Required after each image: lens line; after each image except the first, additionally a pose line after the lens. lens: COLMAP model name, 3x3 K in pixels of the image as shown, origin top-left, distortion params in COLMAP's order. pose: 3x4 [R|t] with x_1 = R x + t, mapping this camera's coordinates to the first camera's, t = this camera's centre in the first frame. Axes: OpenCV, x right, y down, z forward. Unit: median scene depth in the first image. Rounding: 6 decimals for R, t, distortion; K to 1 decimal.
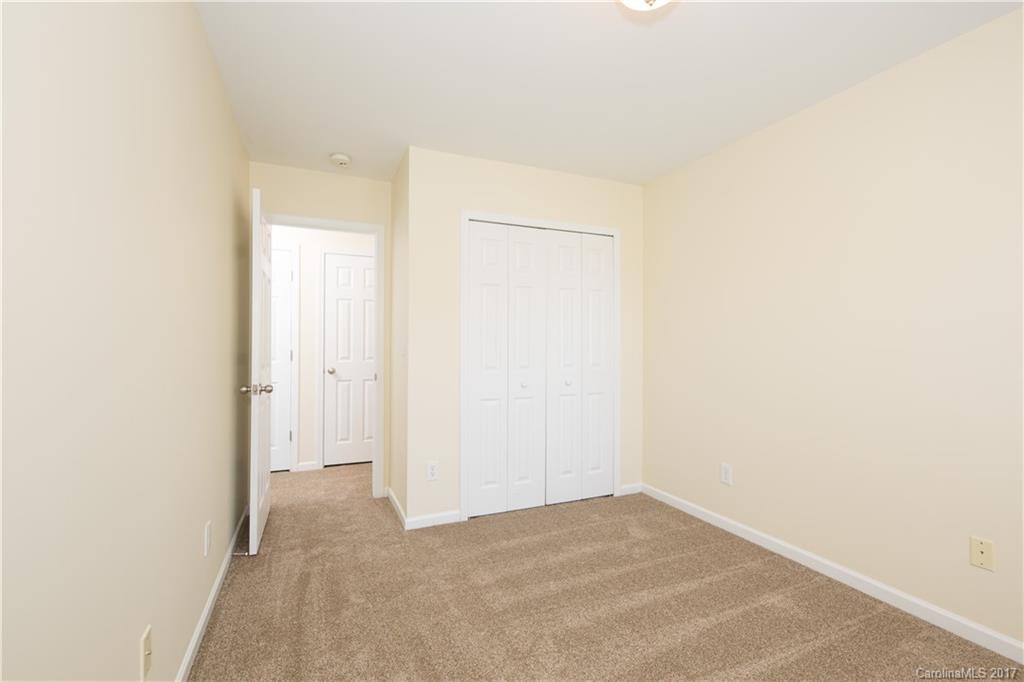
lens RADIAL K [[456.0, 0, 511.7], [0, 456.0, 343.2], [0, 0, 1]] dist [-0.002724, -0.000589]
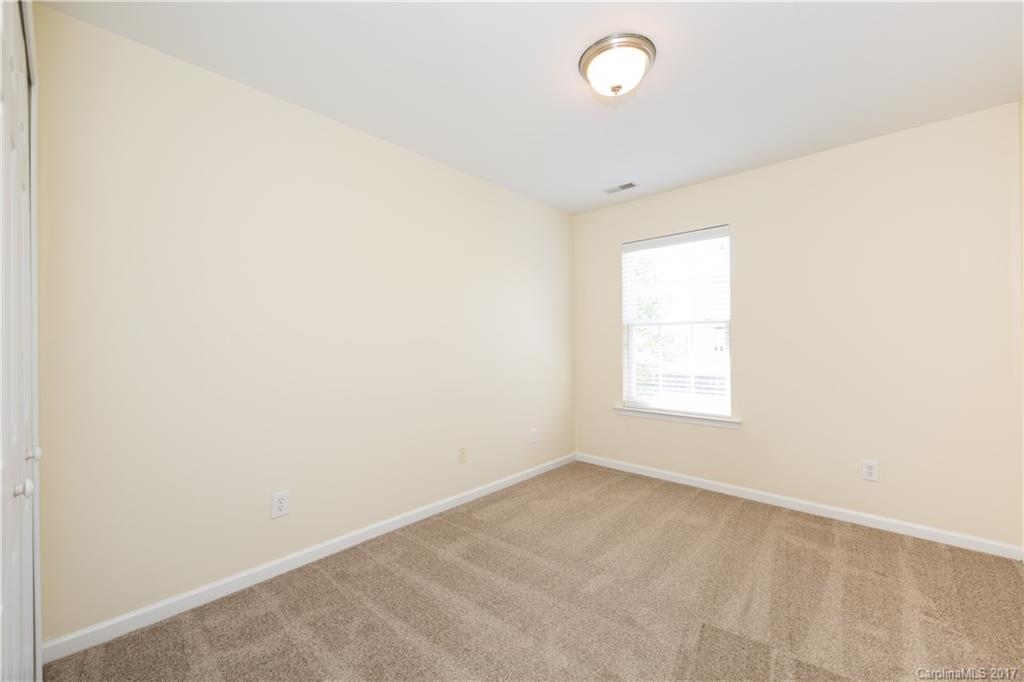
lens RADIAL K [[414.4, 0, 512.2], [0, 414.4, 340.8], [0, 0, 1]] dist [-0.000876, -0.000090]
pose [[-0.414288, 0.001502, 0.910145, -0.448391], [0.001558, 0.999998, -0.000940, 0.000873], [-0.910145, 0.001029, -0.414289, 1.145134]]
